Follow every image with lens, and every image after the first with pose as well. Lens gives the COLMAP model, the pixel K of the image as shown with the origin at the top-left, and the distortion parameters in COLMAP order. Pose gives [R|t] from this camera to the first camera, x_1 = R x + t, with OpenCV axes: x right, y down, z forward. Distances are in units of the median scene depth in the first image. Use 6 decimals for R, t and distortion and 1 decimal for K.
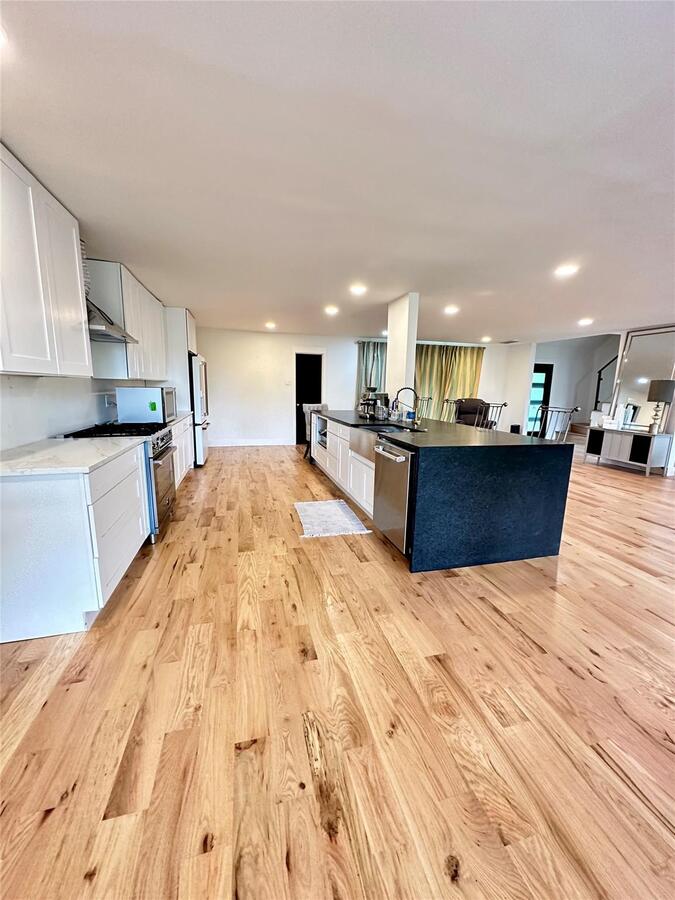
lens RADIAL K [[359.8, 0, 338.6], [0, 359.8, 449.3], [0, 0, 1]] dist [-0.000850, 0.000020]
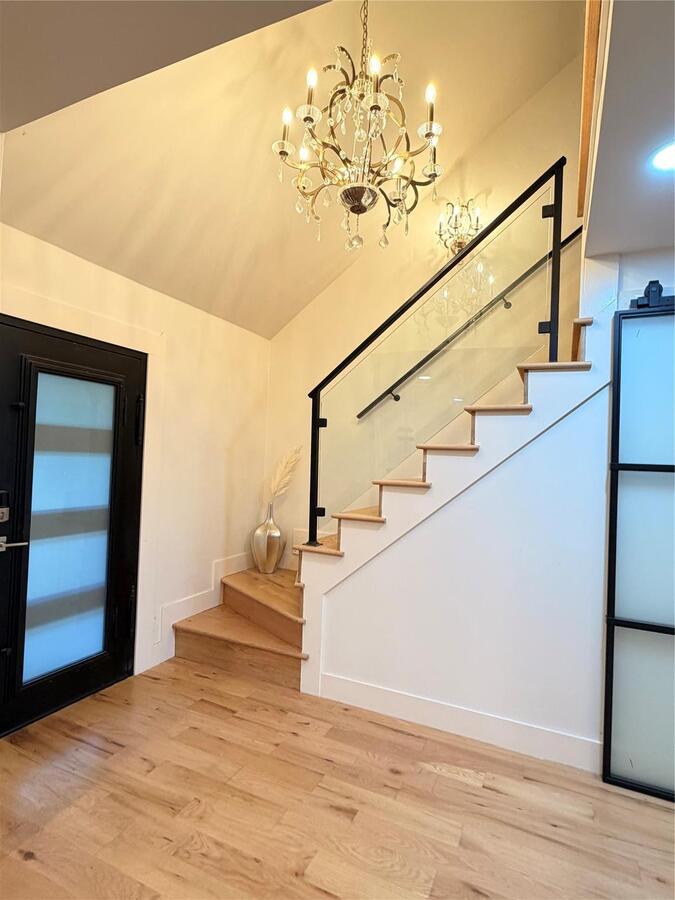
lens RADIAL K [[478.6, 0, 337.0], [0, 478.6, 449.1], [0, 0, 1]] dist [-0.005501, 0.000952]
pose [[0.647420, 0.023468, 0.761772, 0.530078], [0.104777, 0.987294, -0.119464, -0.148884], [-0.754897, 0.157160, 0.636735, 0.857404]]
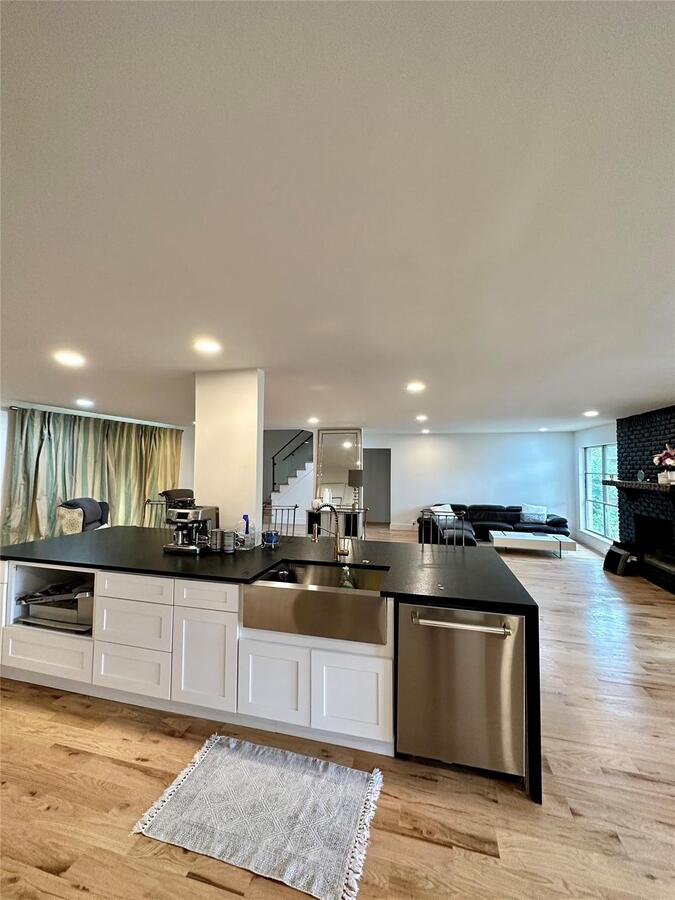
lens RADIAL K [[359.8, 0, 338.7], [0, 359.8, 449.9], [0, 0, 1]] dist [-0.000850, 0.000020]
pose [[0.499722, 0.020979, 0.865932, -0.180799], [0.151347, 0.982213, -0.111138, -0.087993], [-0.852861, 0.186595, 0.487659, 0.280186]]
